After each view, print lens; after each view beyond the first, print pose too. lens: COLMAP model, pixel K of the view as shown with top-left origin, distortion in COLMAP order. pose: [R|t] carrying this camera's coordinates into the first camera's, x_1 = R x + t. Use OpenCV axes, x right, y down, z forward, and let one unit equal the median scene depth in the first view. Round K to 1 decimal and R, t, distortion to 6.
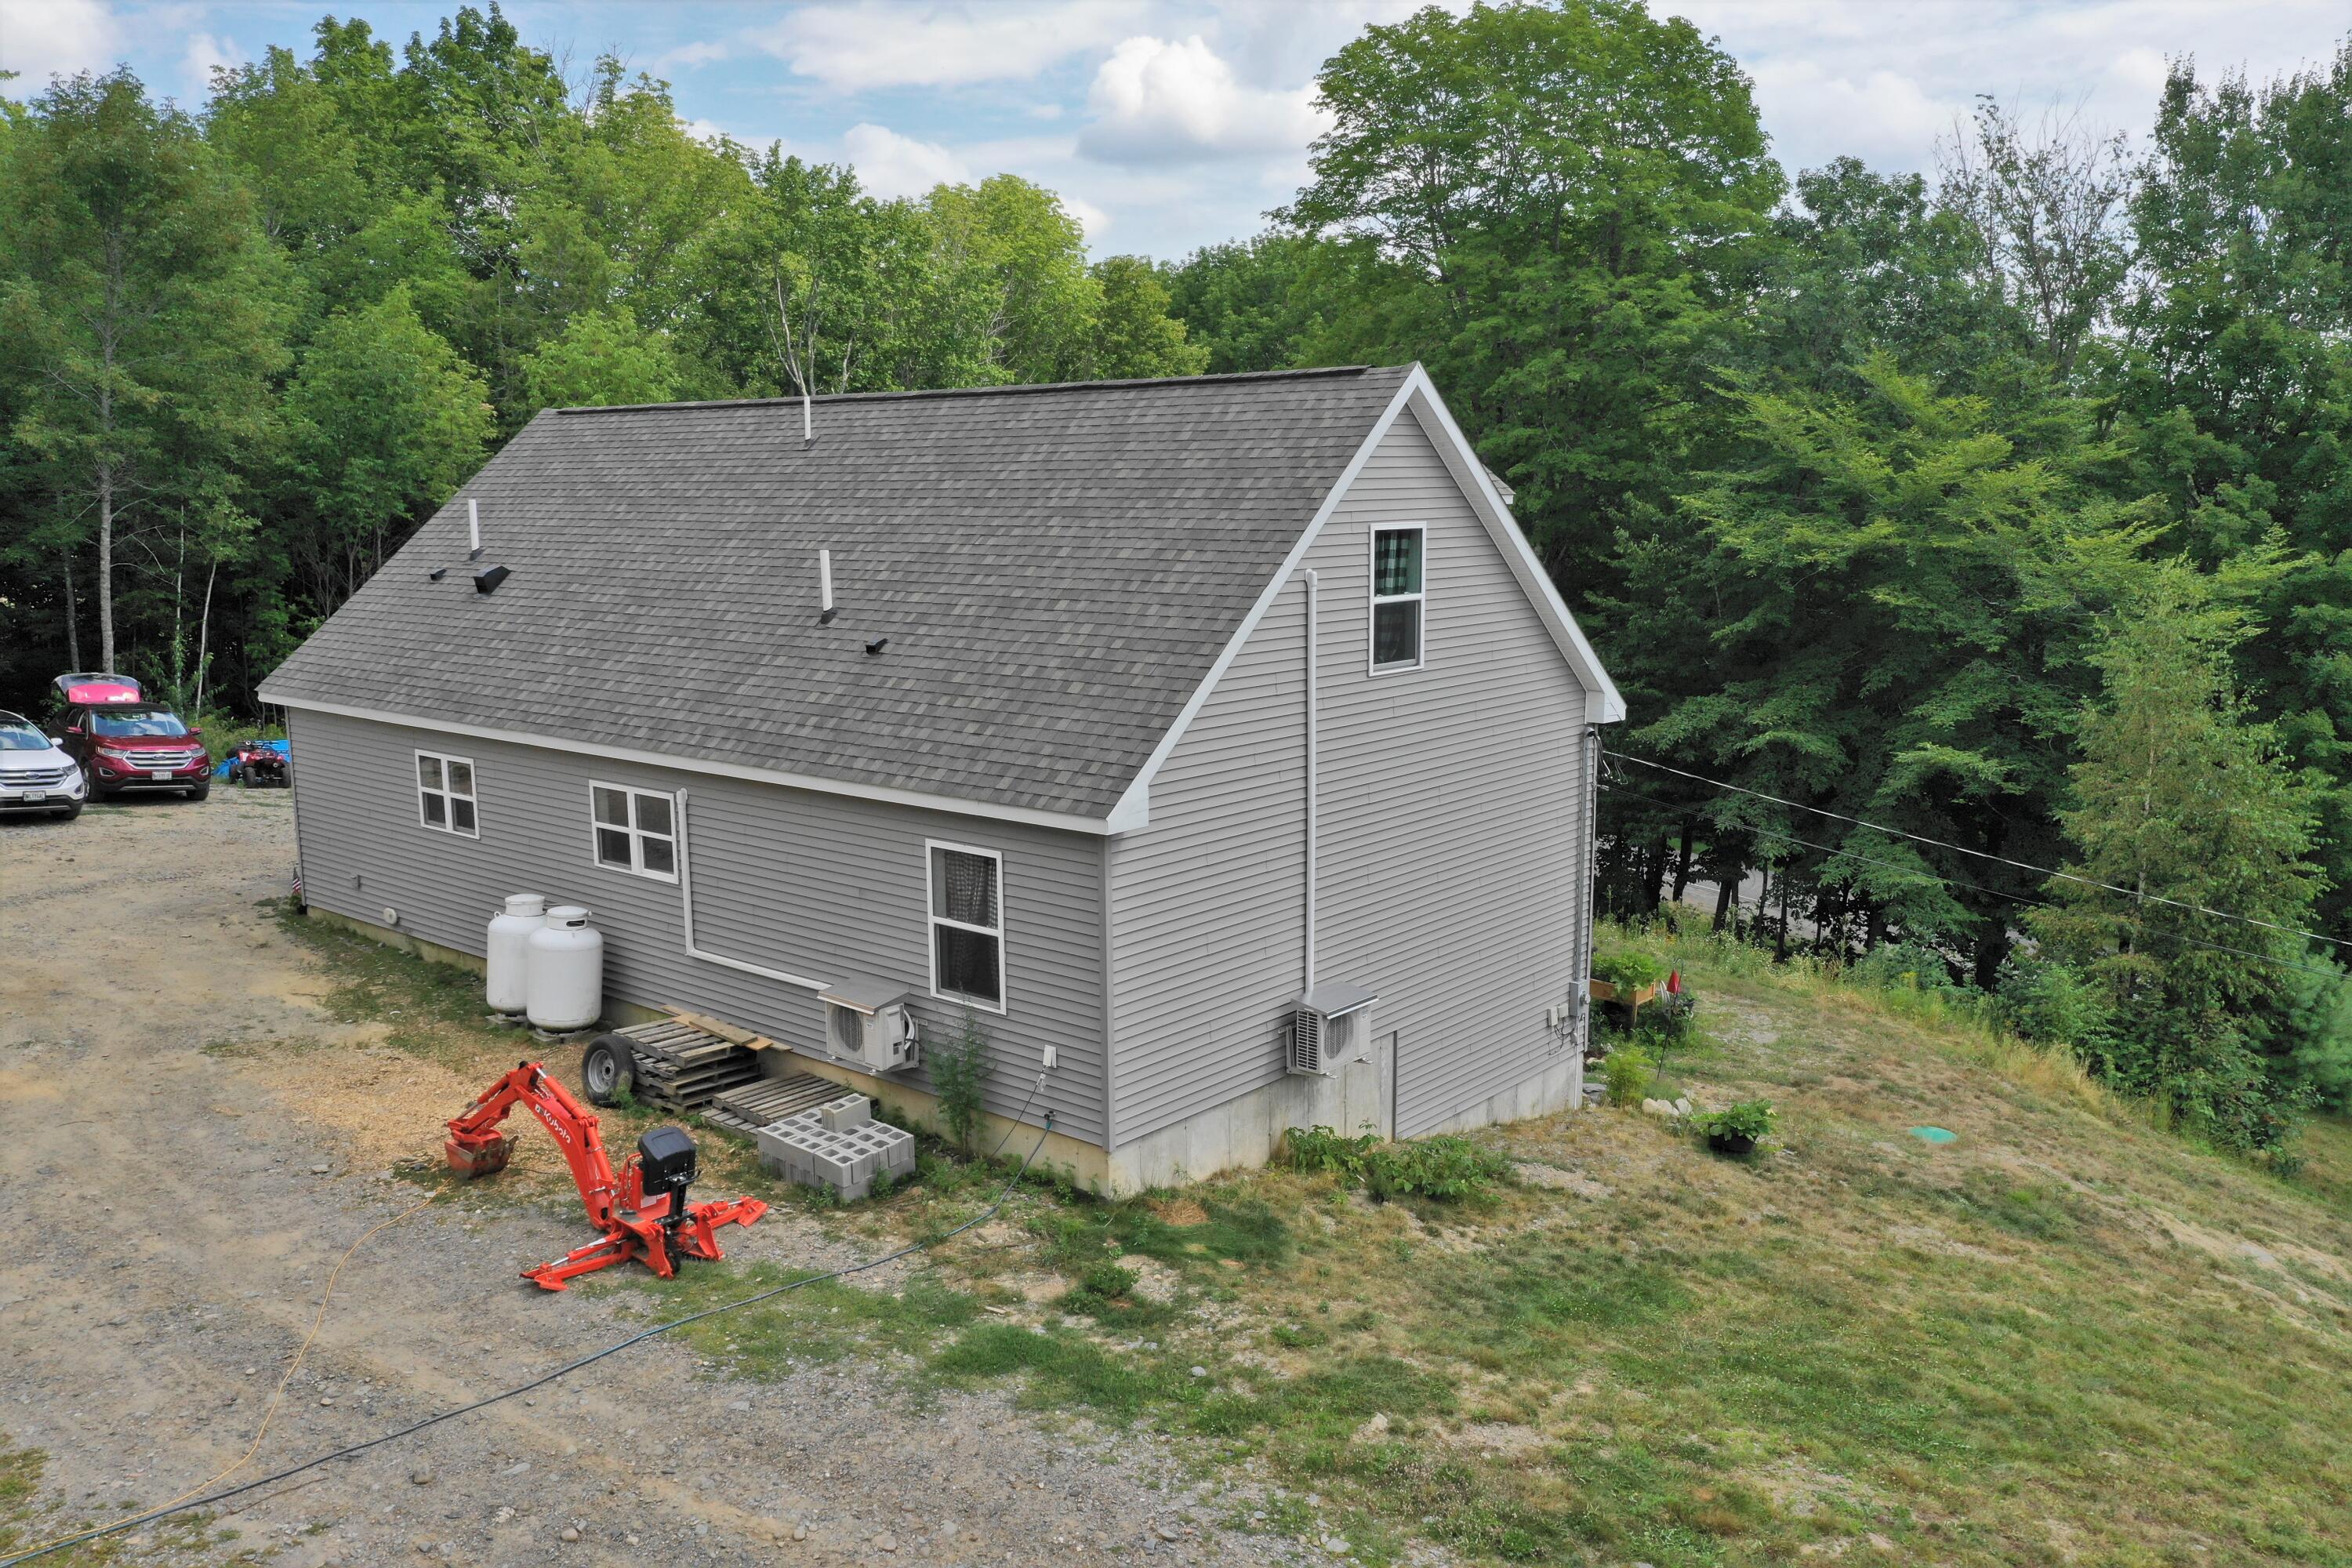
lens RADIAL K [[1850.9, 0, 1176.0], [0, 1850.9, 784.0], [0, 0, 1]] dist [-0.001481, -0.003102]
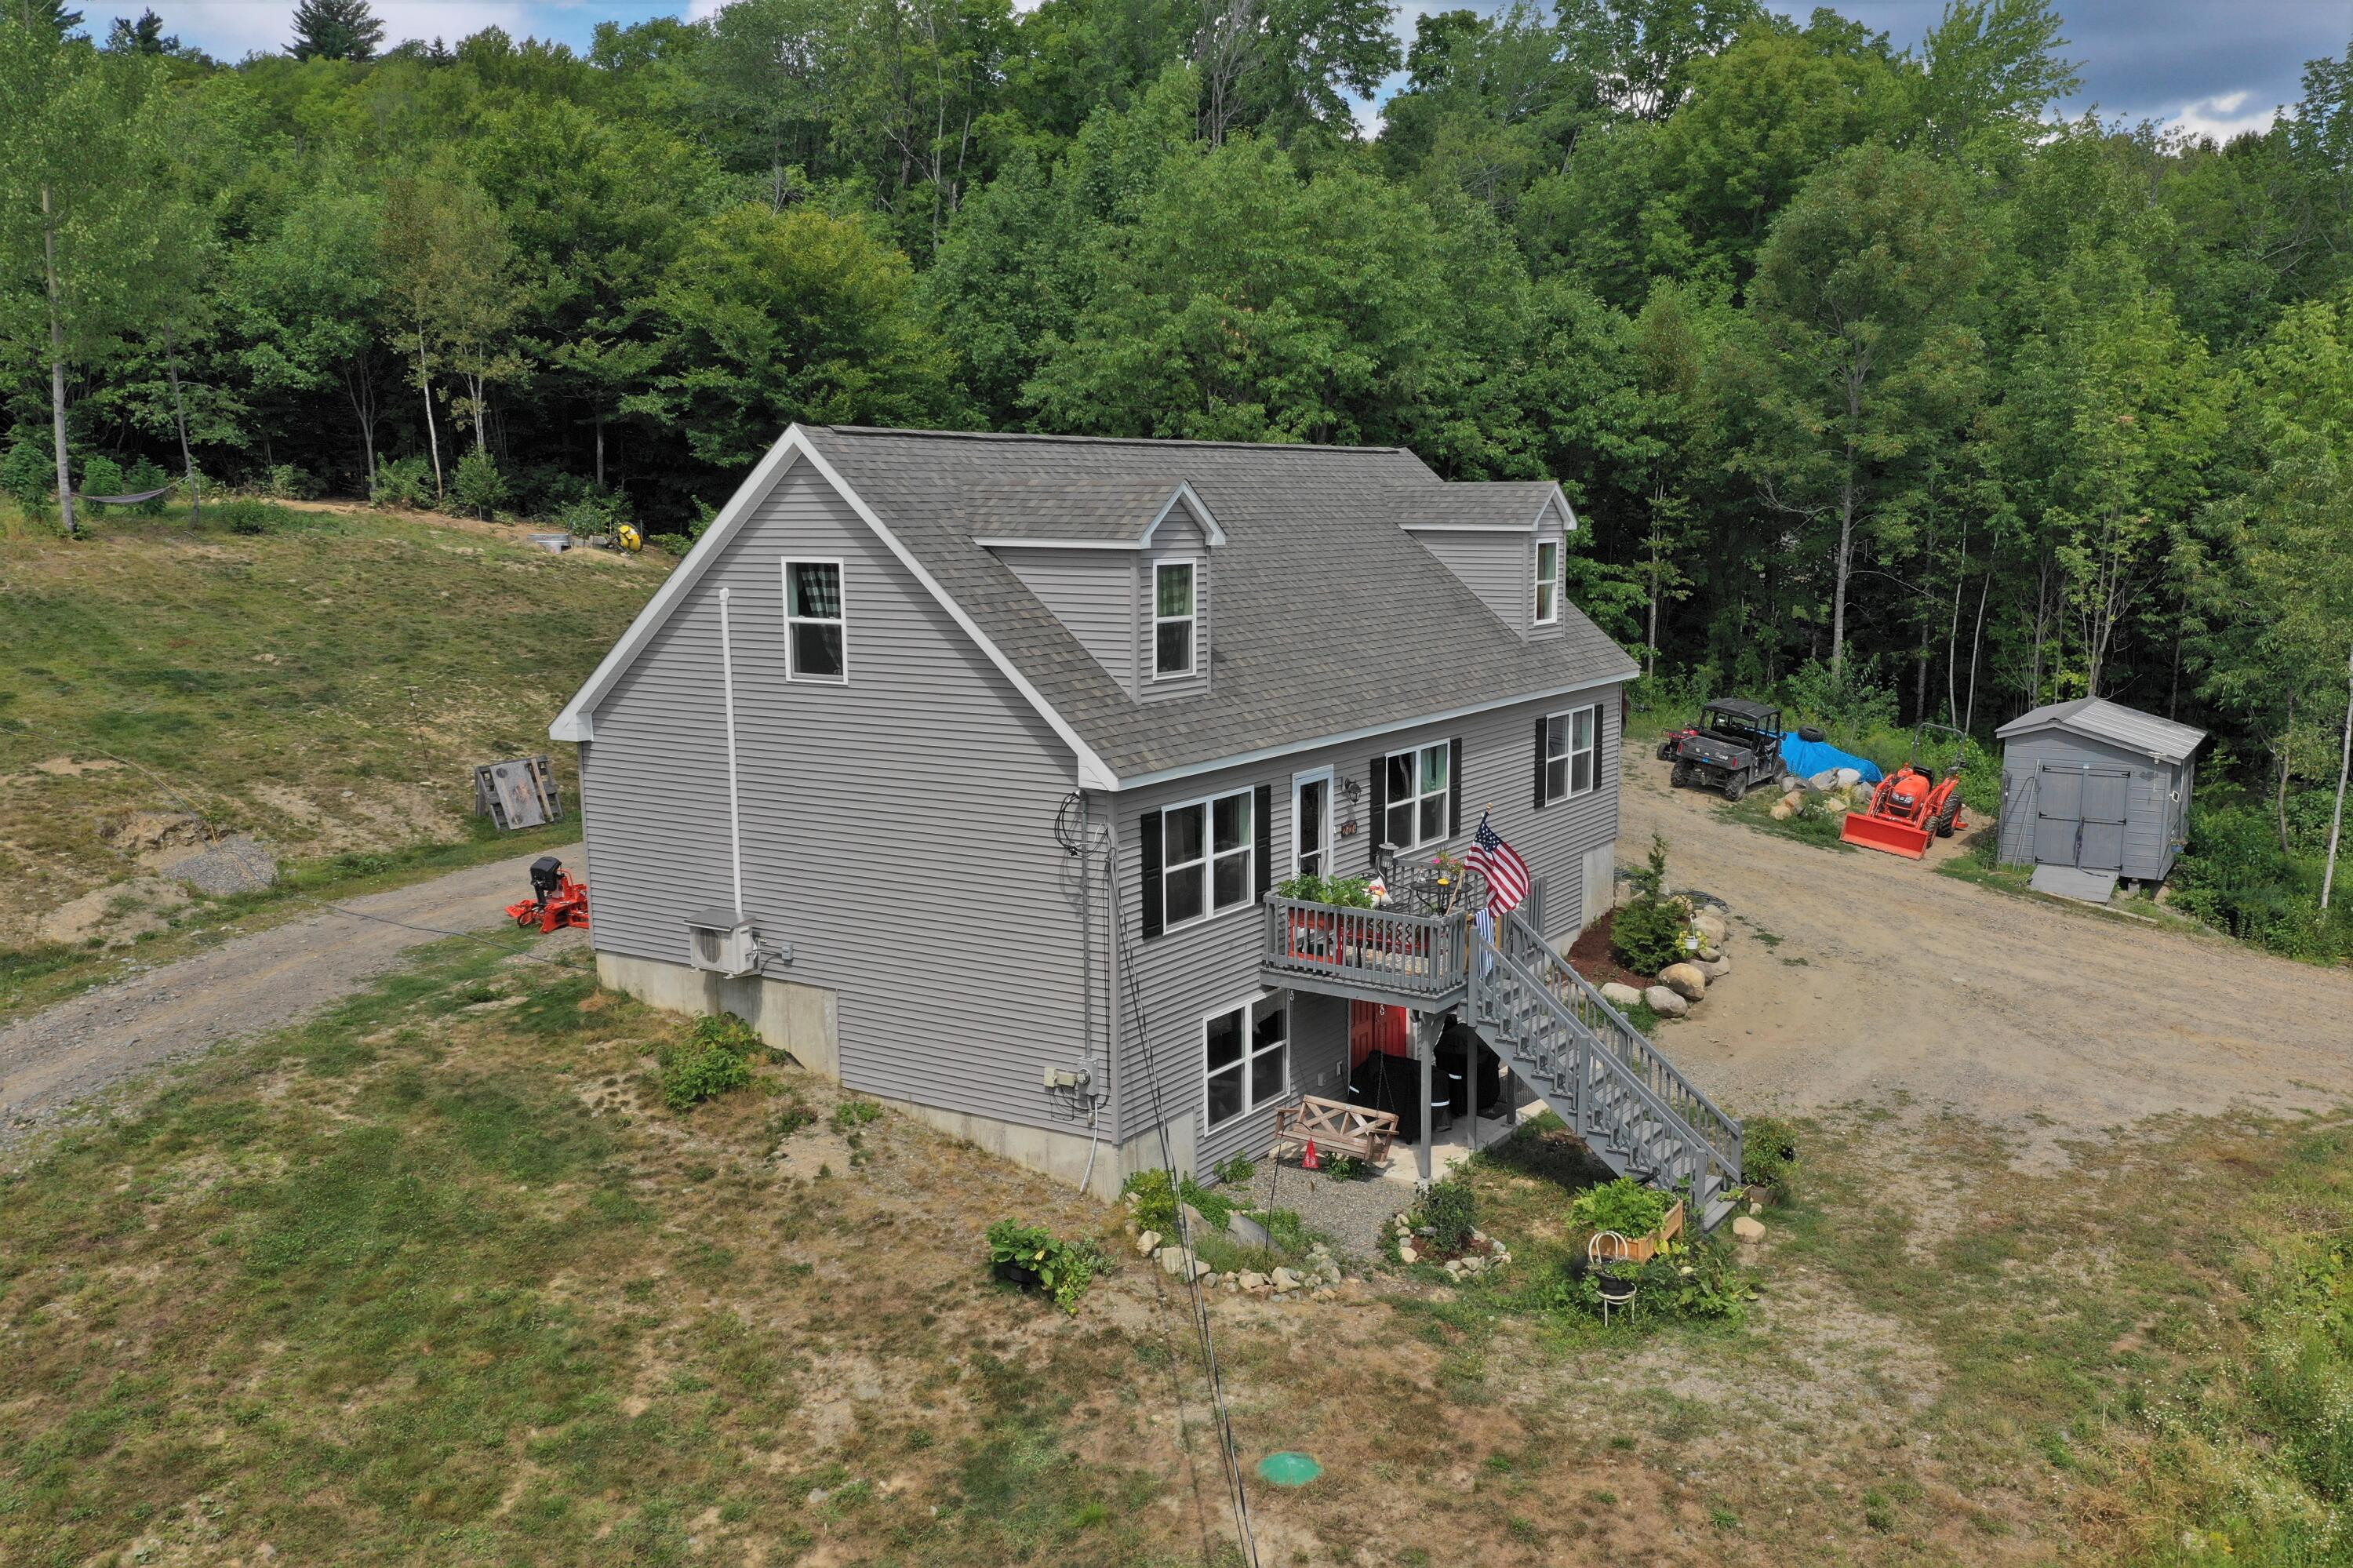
lens RADIAL K [[1982.8, 0, 1259.8], [0, 1982.8, 819.9], [0, 0, 1]] dist [-0.001526, -0.003684]
pose [[0.154203, 0.167296, -0.973773, 1.703639], [-0.160504, 0.976711, 0.142384, -0.241303], [0.974915, 0.134339, 0.177464, 1.274583]]
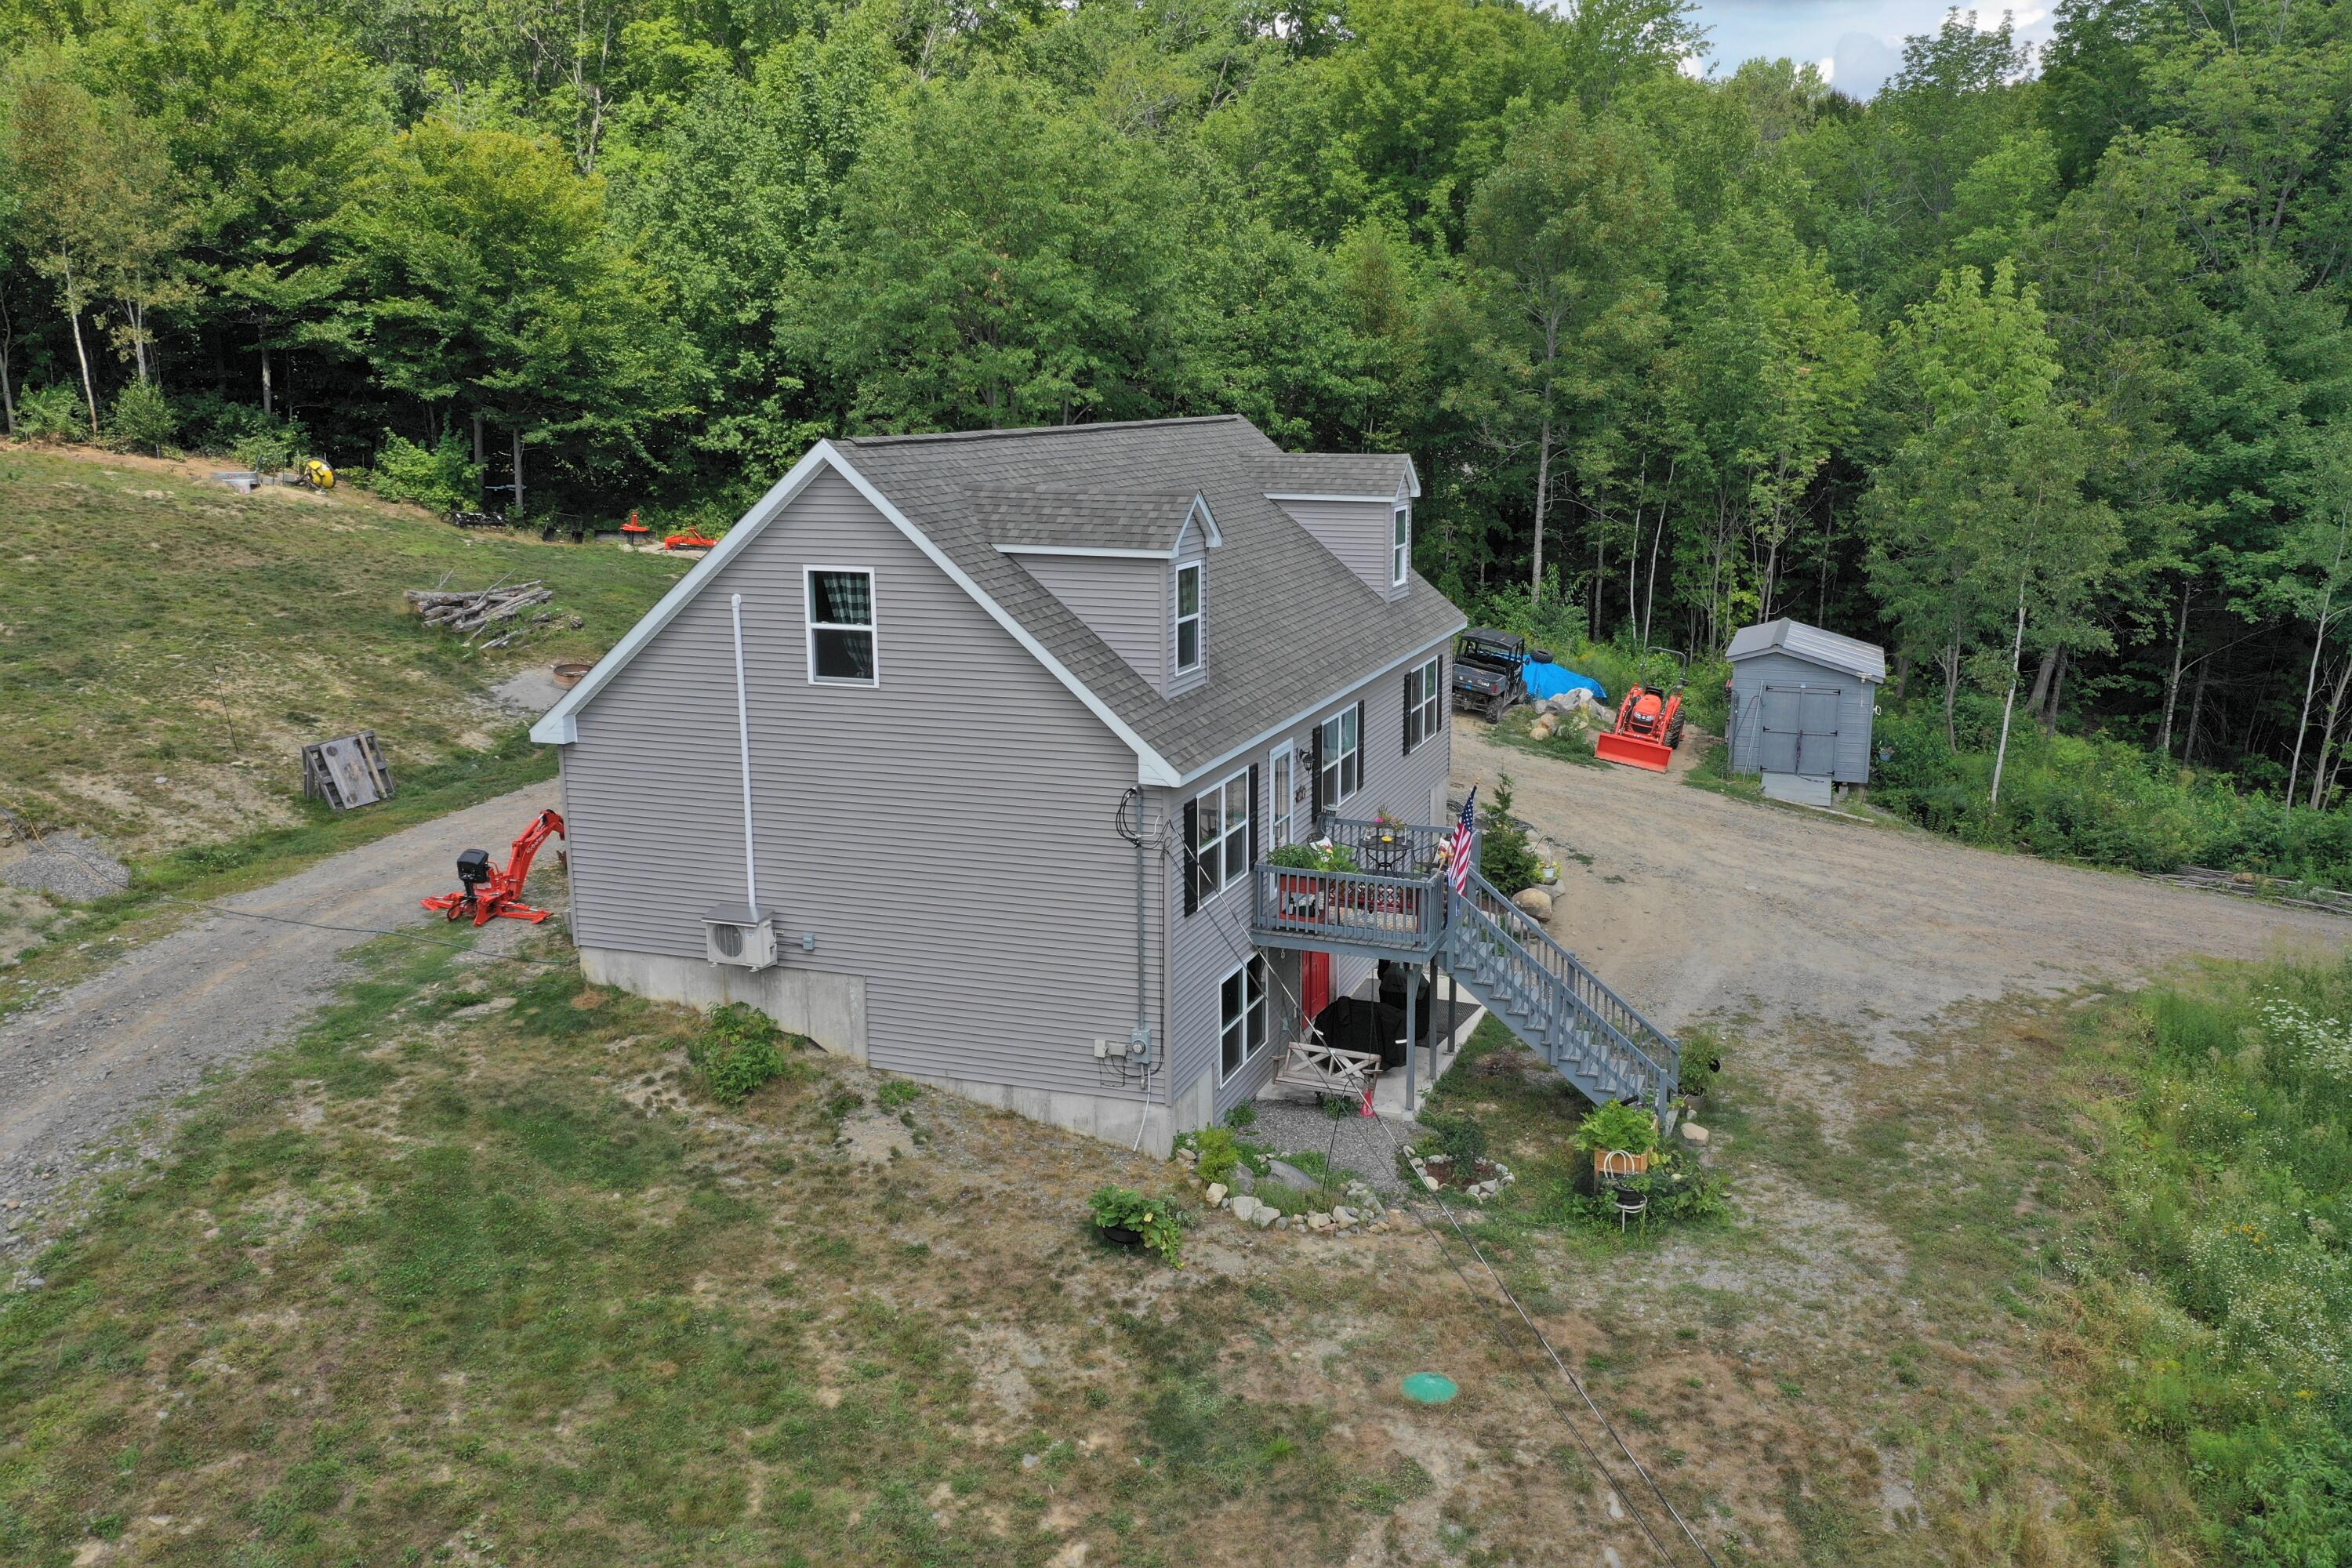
lens RADIAL K [[1955.2, 0, 1244.8], [0, 1955.2, 786.6], [0, 0, 1]] dist [0.000626, -0.004283]
pose [[0.369081, 0.199620, -0.907707, 1.702850], [-0.154598, 0.976241, 0.151831, -0.281205], [0.916449, 0.084292, 0.391173, 0.886538]]
